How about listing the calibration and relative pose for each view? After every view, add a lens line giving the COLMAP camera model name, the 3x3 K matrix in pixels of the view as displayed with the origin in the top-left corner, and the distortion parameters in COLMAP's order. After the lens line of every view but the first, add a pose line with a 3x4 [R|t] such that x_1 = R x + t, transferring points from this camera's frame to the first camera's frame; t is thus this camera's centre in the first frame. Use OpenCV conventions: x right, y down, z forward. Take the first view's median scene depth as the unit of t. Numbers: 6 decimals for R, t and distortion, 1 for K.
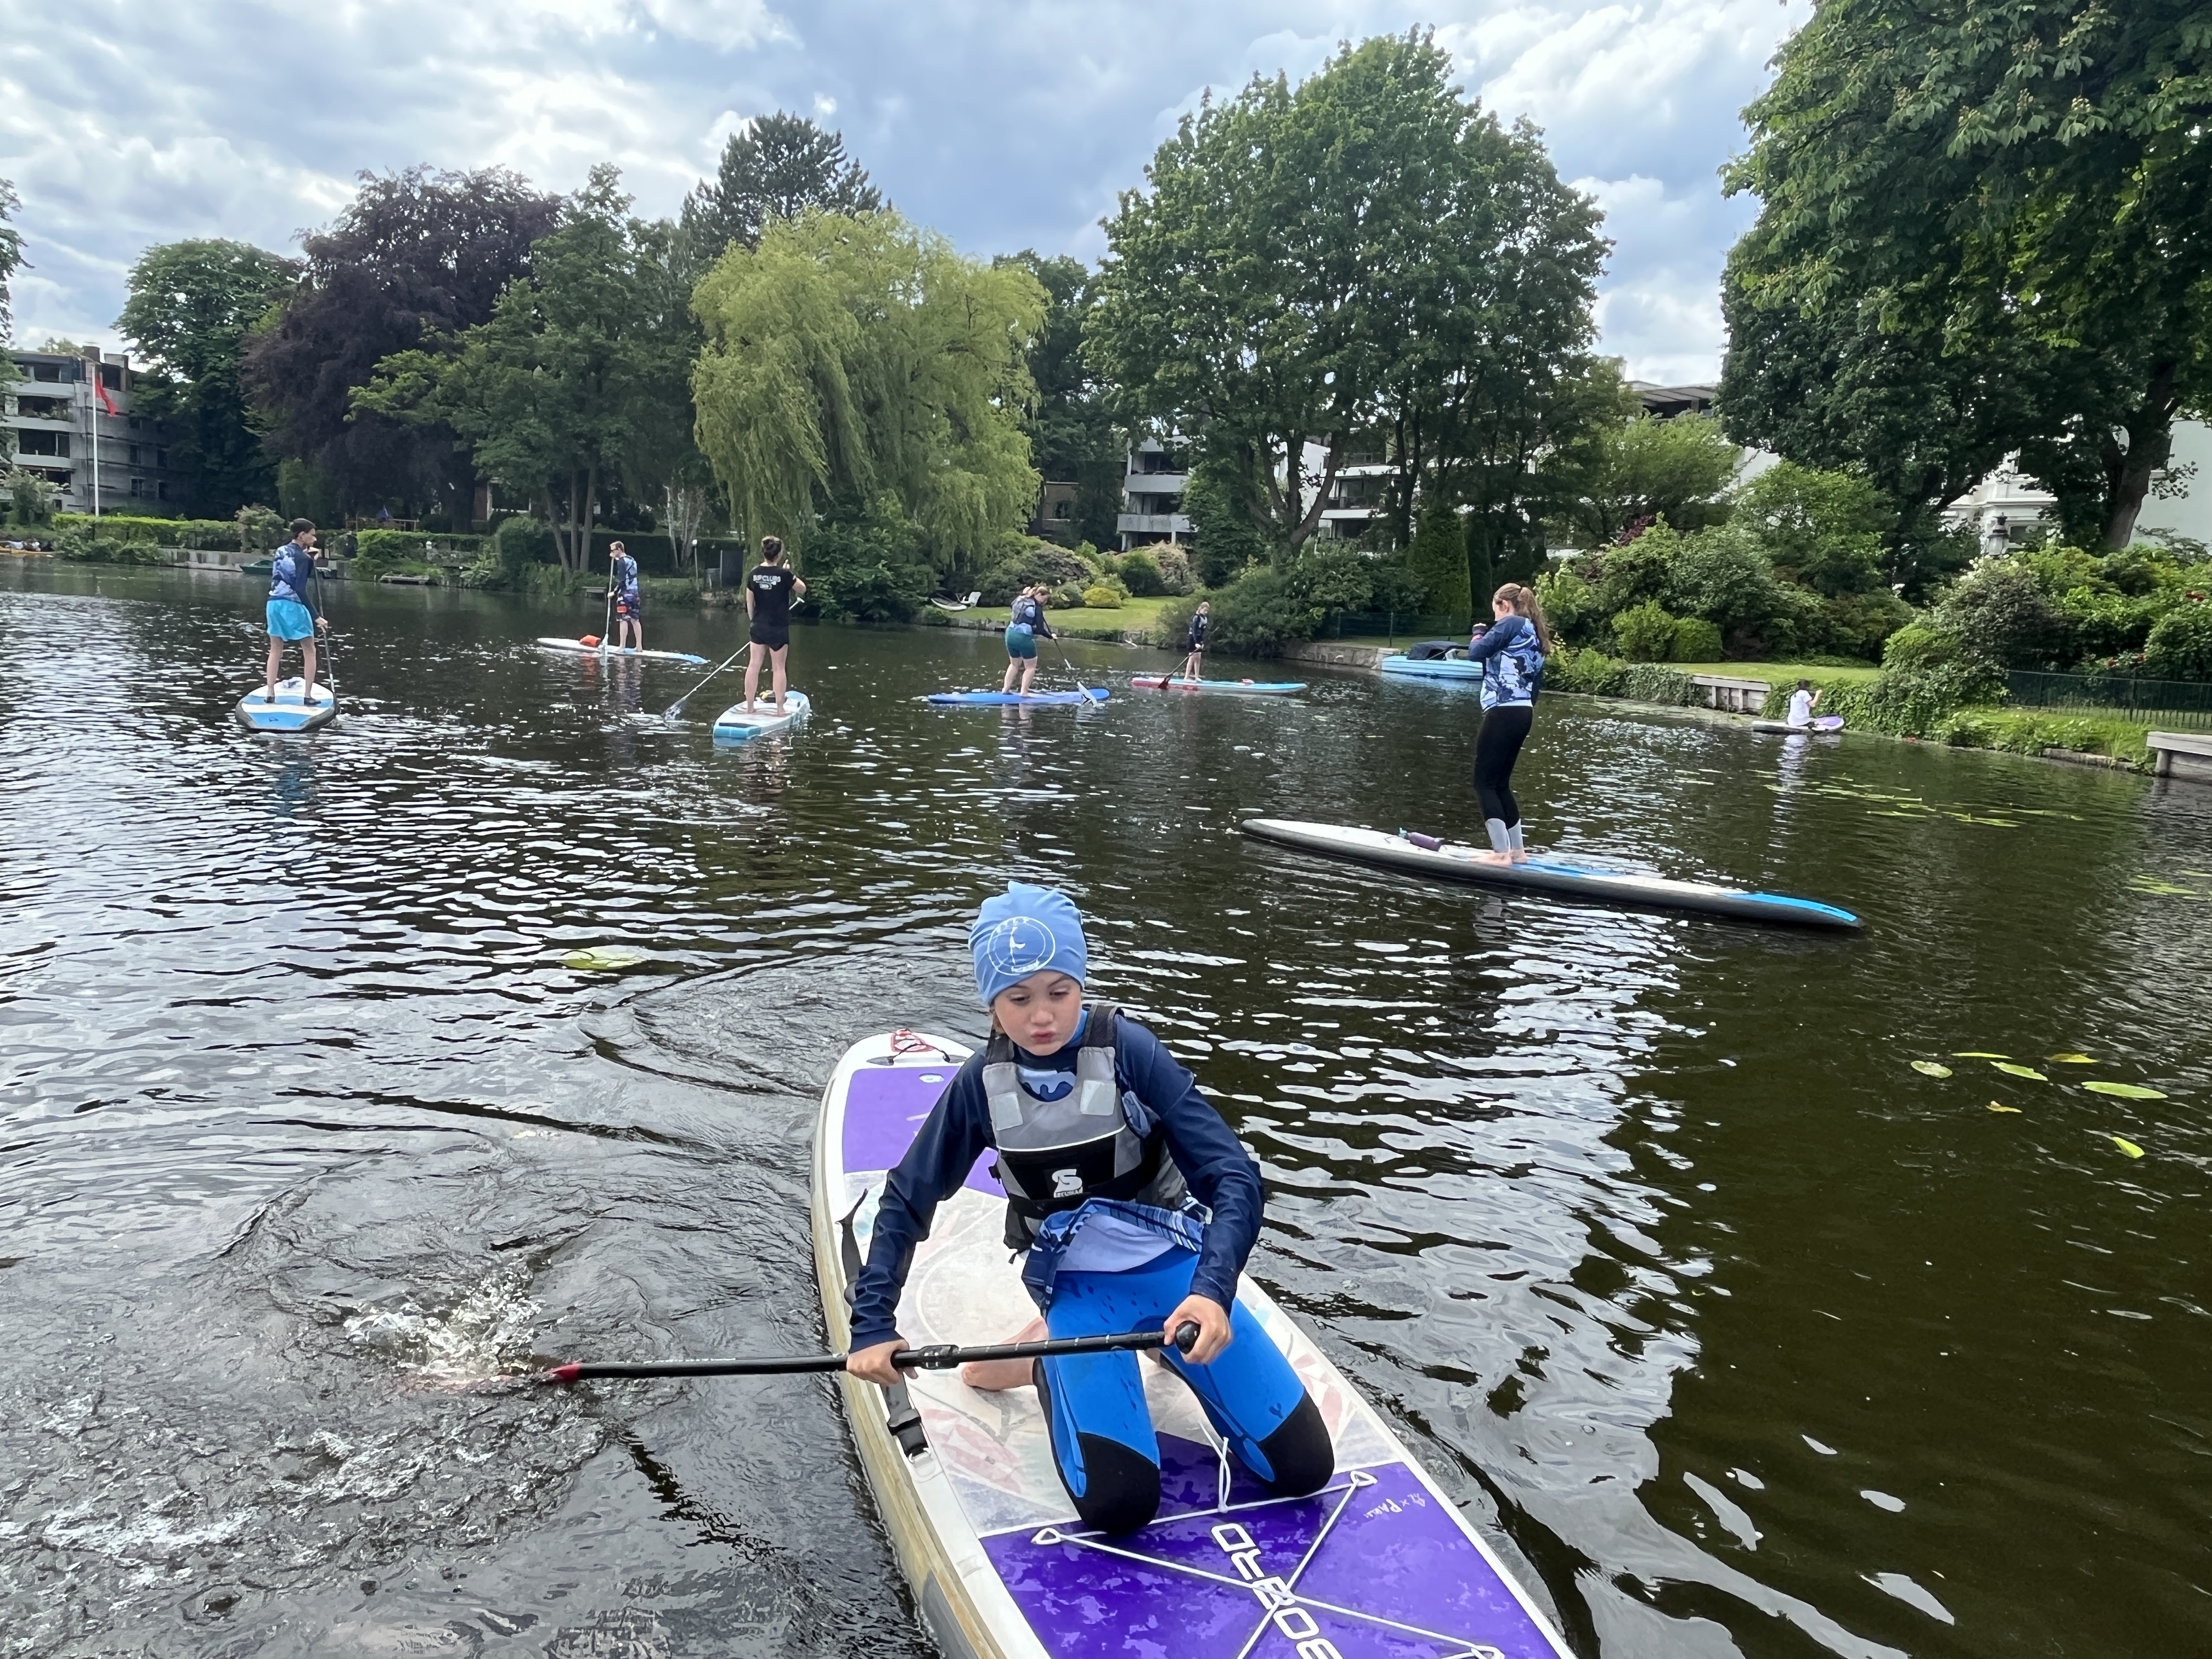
lens RADIAL K [[1503.5, 0, 1125.5], [0, 1503.5, 820.2], [0, 0, 1]] dist [-0.011074, 0.006499]
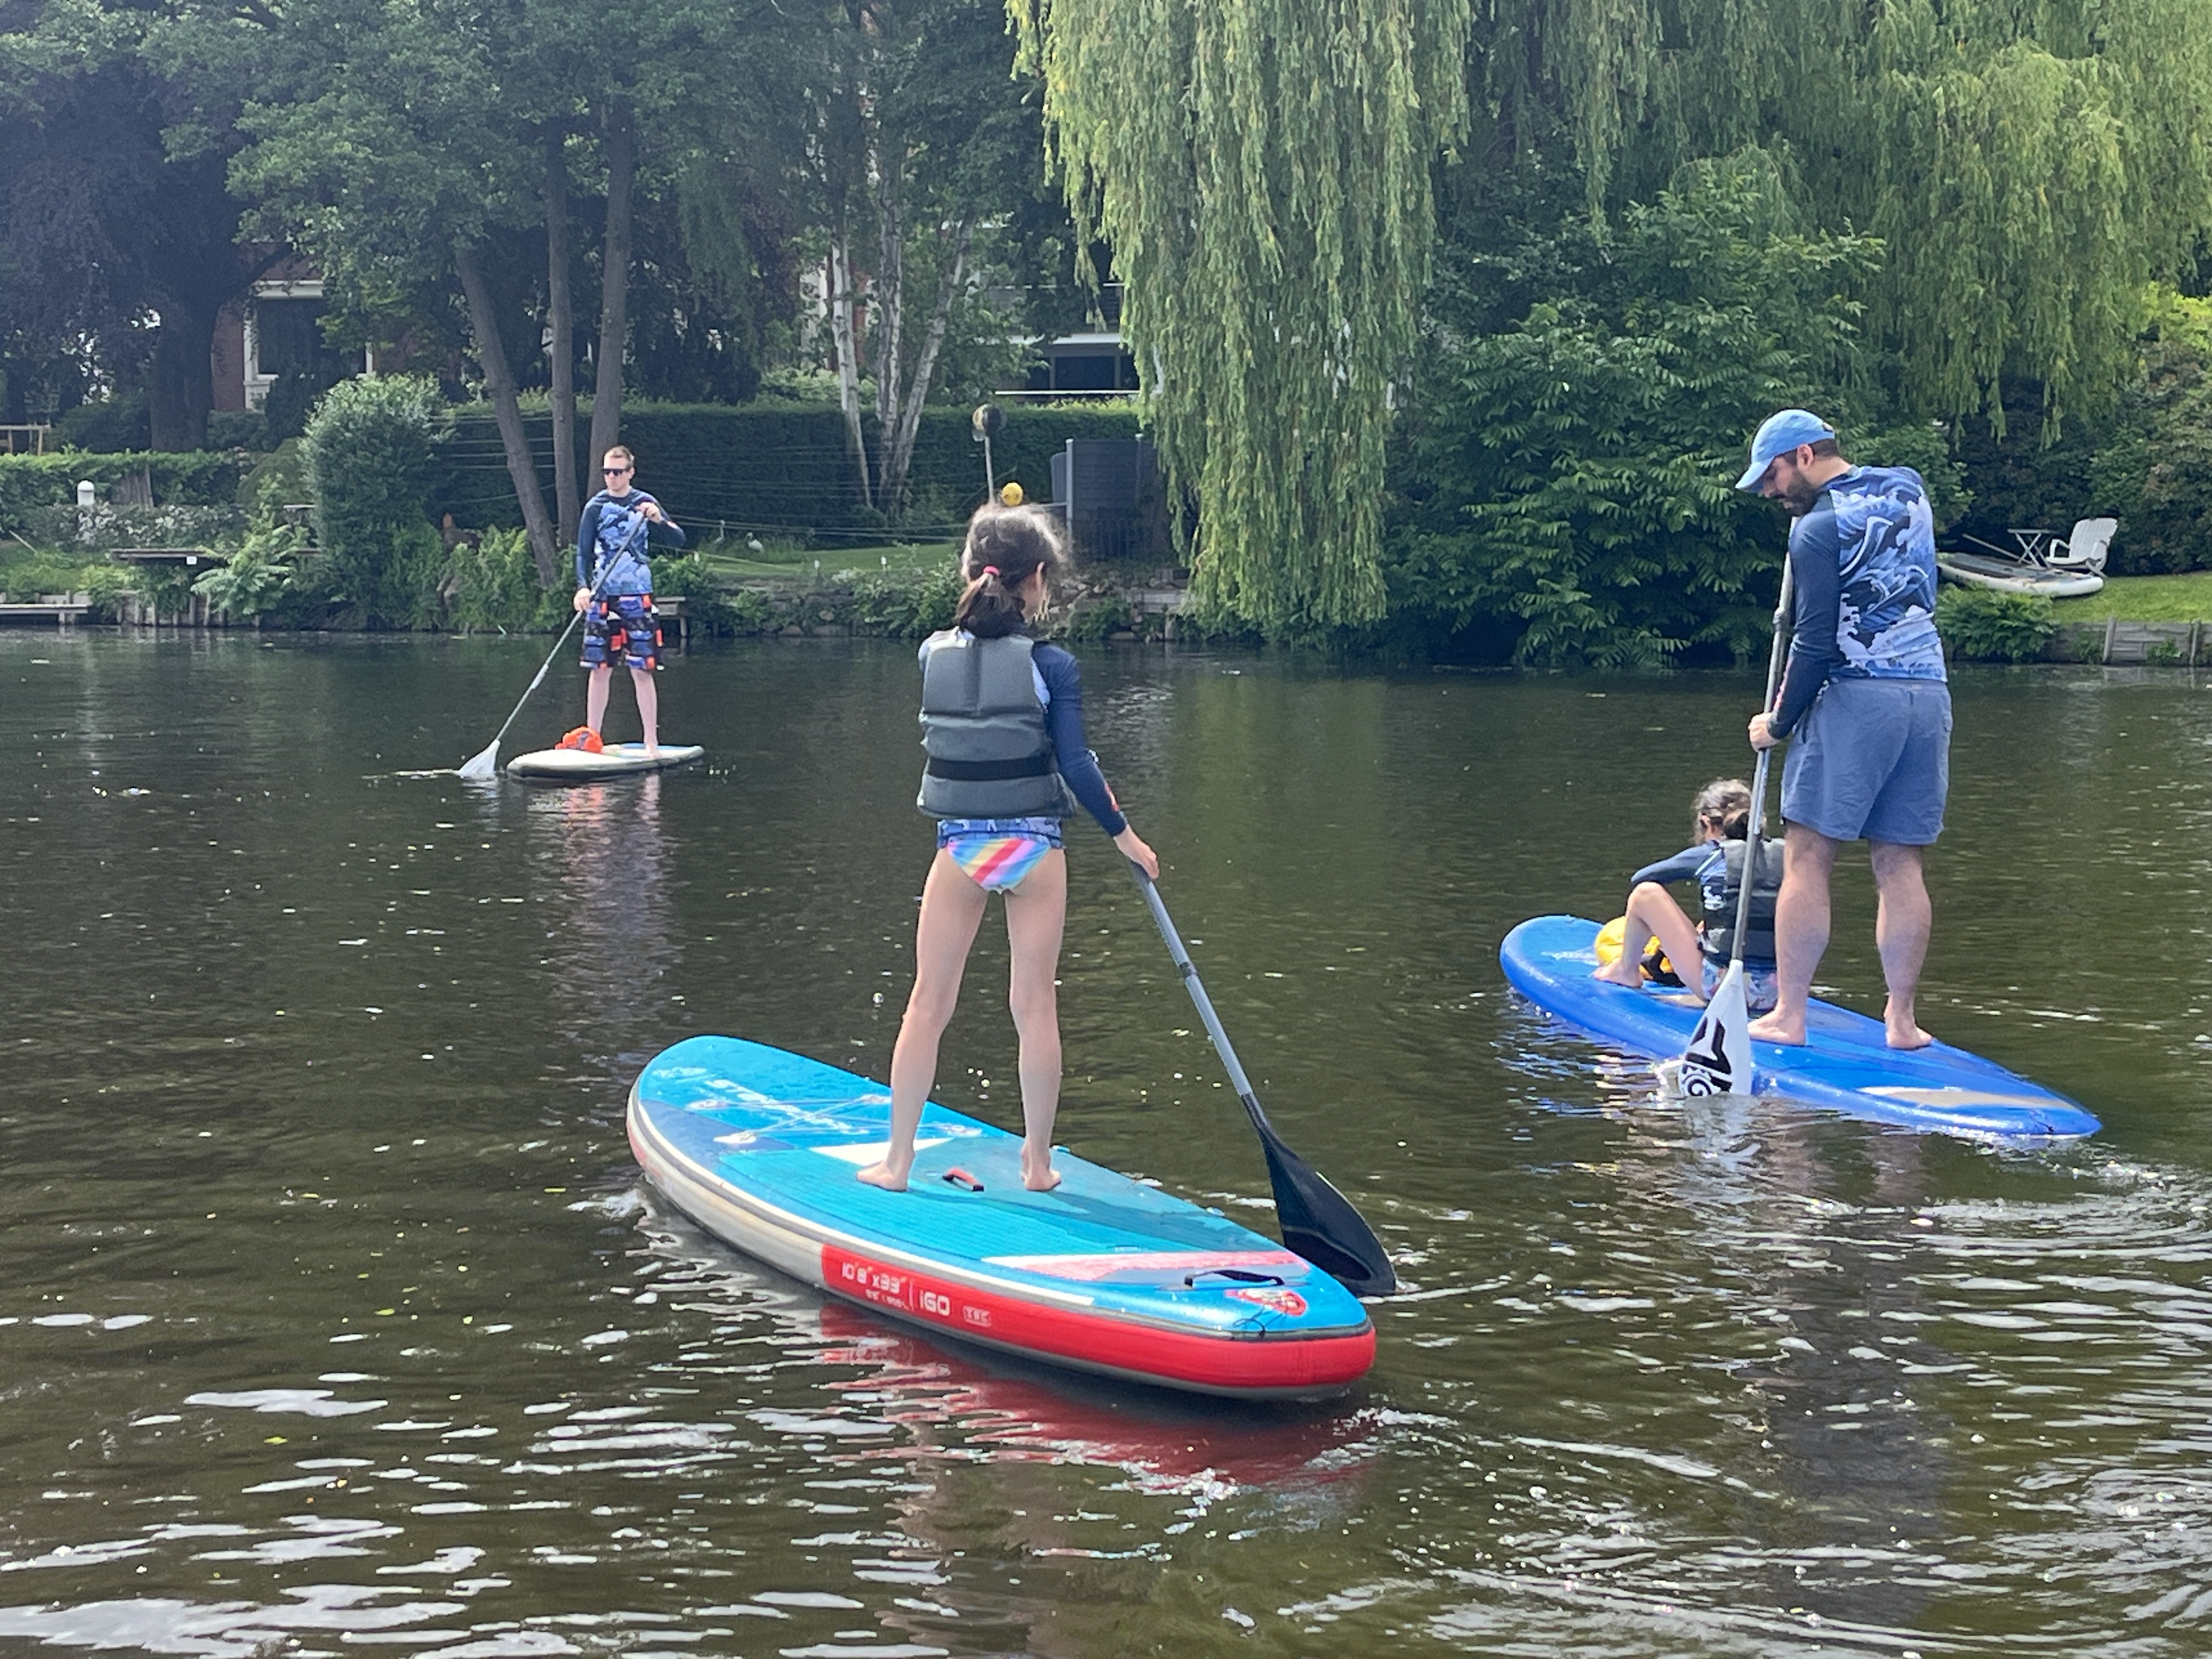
lens RADIAL K [[3856.8, 0, 1106.0], [0, 3856.8, 833.2], [0, 0, 1]] dist [0.105237, 0.000000]
pose [[0.982345, -0.057111, -0.178151, -0.137748], [0.044369, 0.996218, -0.074704, -0.051492], [0.181743, 0.065480, 0.981163, 0.296447]]
